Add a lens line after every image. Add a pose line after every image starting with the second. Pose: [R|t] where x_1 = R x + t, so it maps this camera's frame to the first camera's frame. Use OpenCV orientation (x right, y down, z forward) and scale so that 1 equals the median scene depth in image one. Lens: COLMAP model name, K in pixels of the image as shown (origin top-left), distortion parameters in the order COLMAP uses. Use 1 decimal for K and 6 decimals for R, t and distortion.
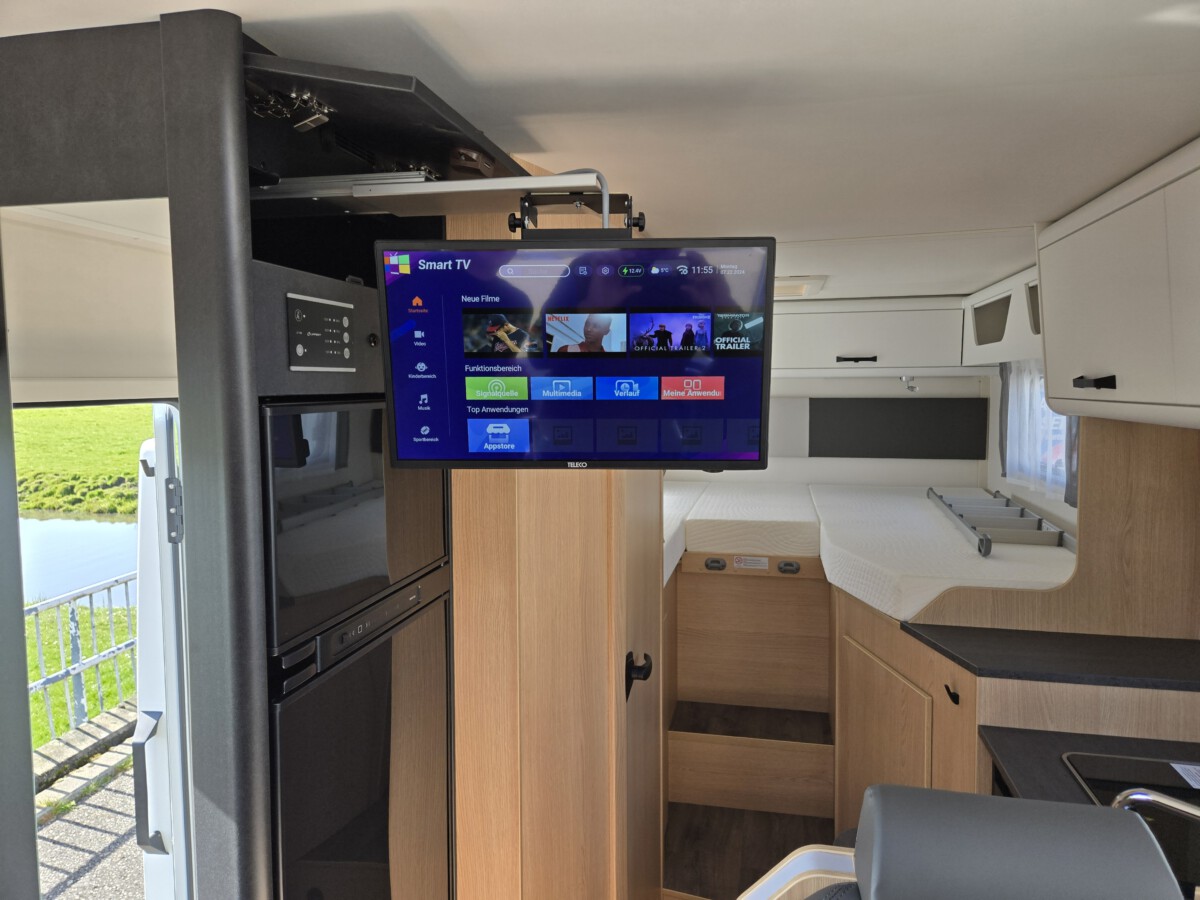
lens RADIAL K [[804.2, 0, 609.0], [0, 804.2, 433.2], [0, 0, 1]] dist [0.049224, -0.001892]
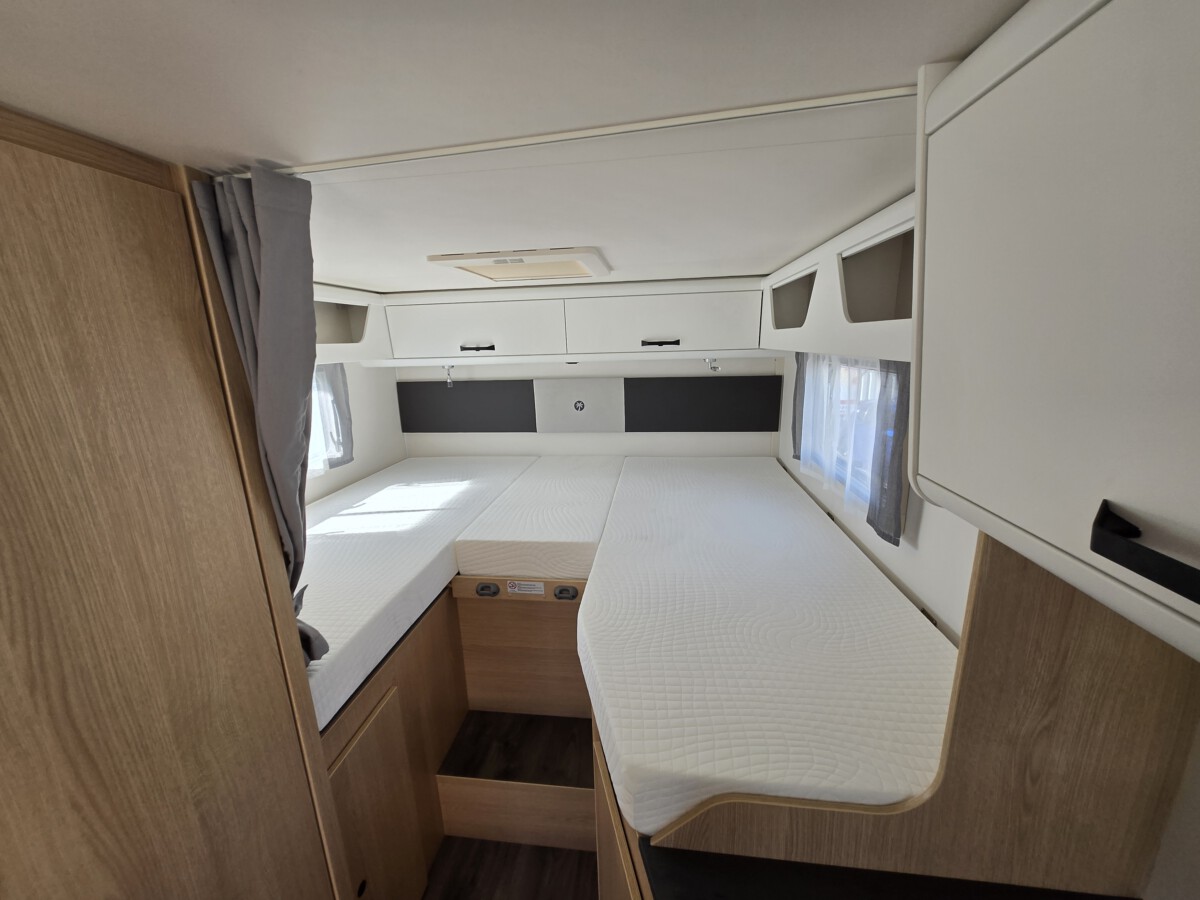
lens RADIAL K [[463.7, 0, 600.0], [0, 463.7, 450.0], [0, 0, 1]] dist [0.013620, 0.000002]
pose [[0.996545, -0.042640, 0.071279, 0.241023], [0.029844, 0.984679, 0.171805, -0.080989], [-0.077512, -0.169085, 0.982549, 0.540284]]
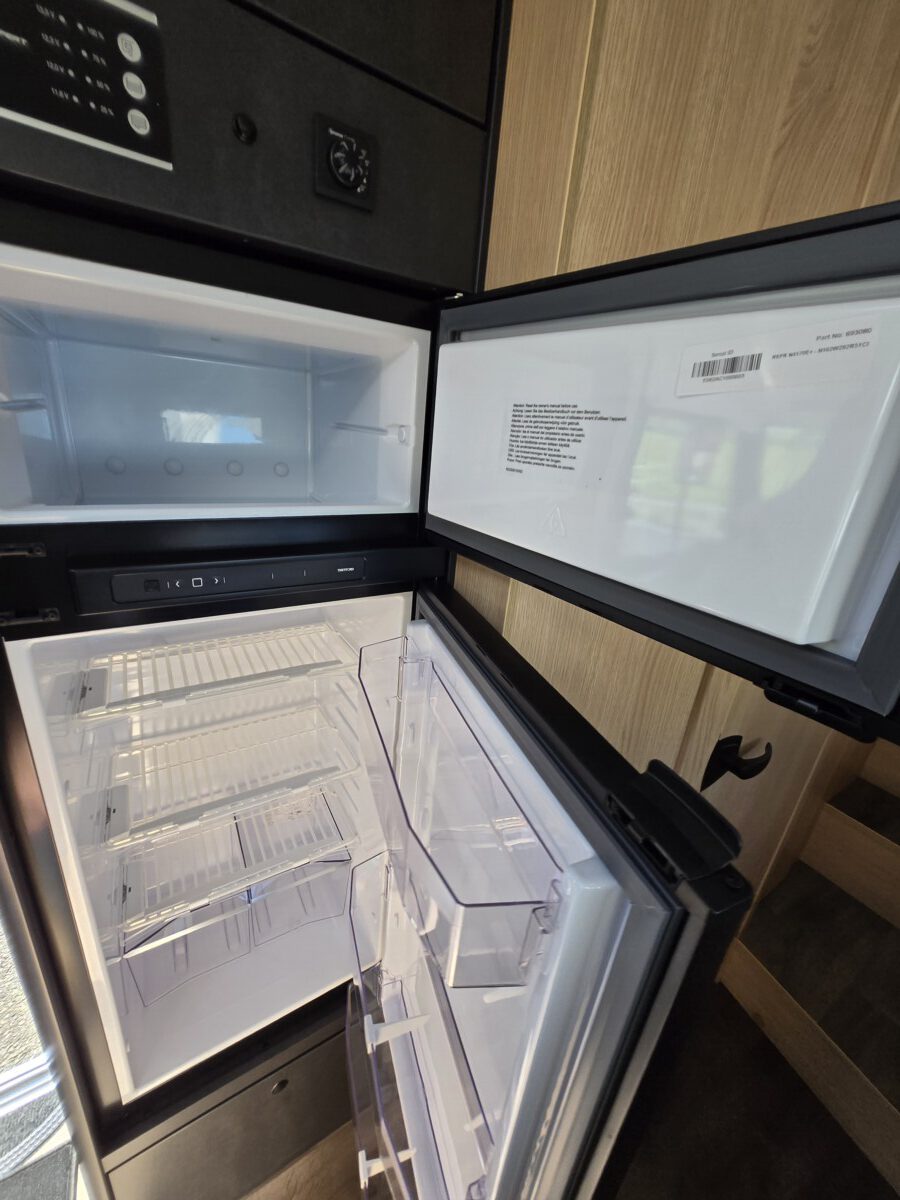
lens RADIAL K [[476.6, 0, 450.1], [0, 476.6, 593.0], [0, 0, 1]] dist [-0.016981, 0.008120]
pose [[0.680407, 0.319818, -0.659366, 0.060681], [-0.142869, 0.940372, 0.308689, 0.031414], [0.718774, -0.115831, 0.685527, 0.342173]]
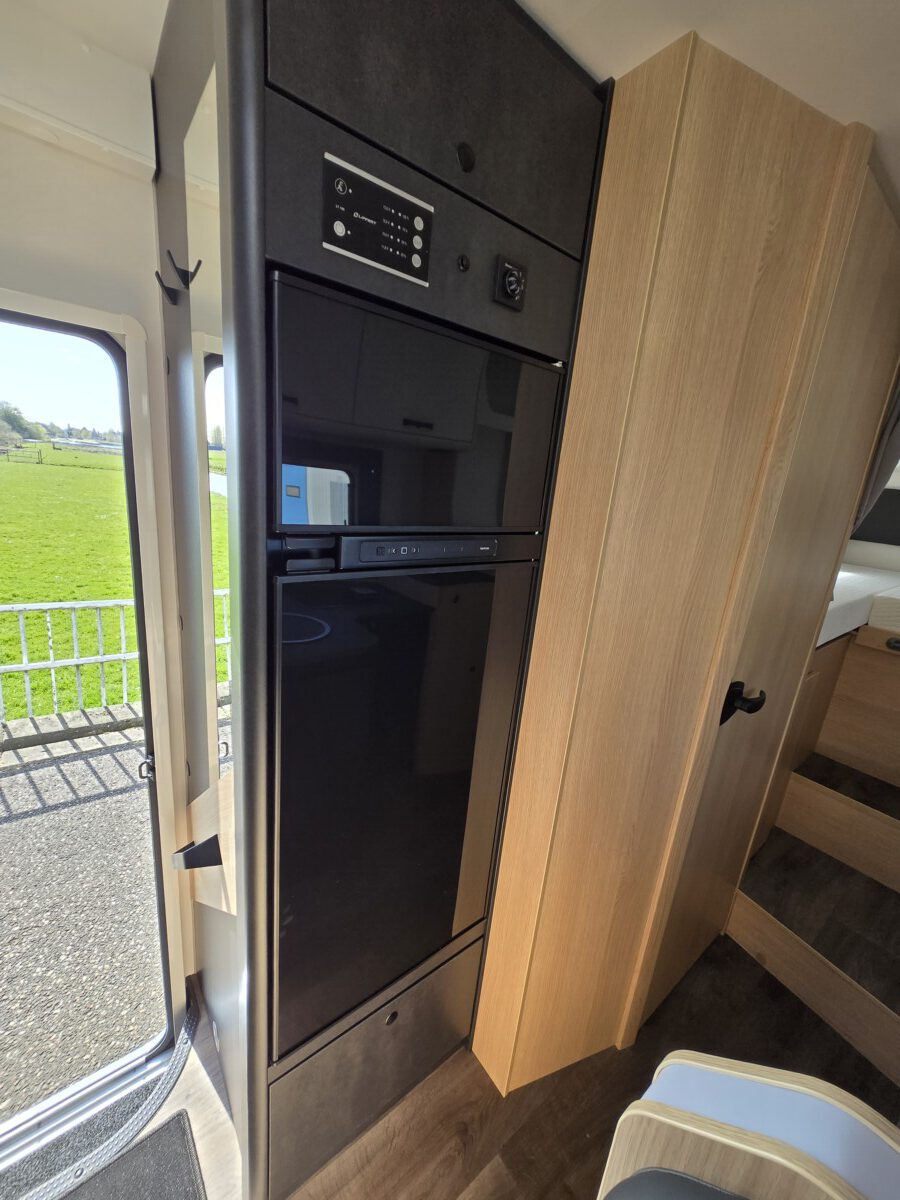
lens RADIAL K [[470.6, 0, 445.7], [0, 470.6, 594.5], [0, 0, 1]] dist [-0.003267, 0.000534]
pose [[0.752929, 0.236921, -0.613976, 0.053928], [-0.137467, 0.968989, 0.205337, 0.064164], [0.643584, -0.070203, 0.762149, 0.218322]]
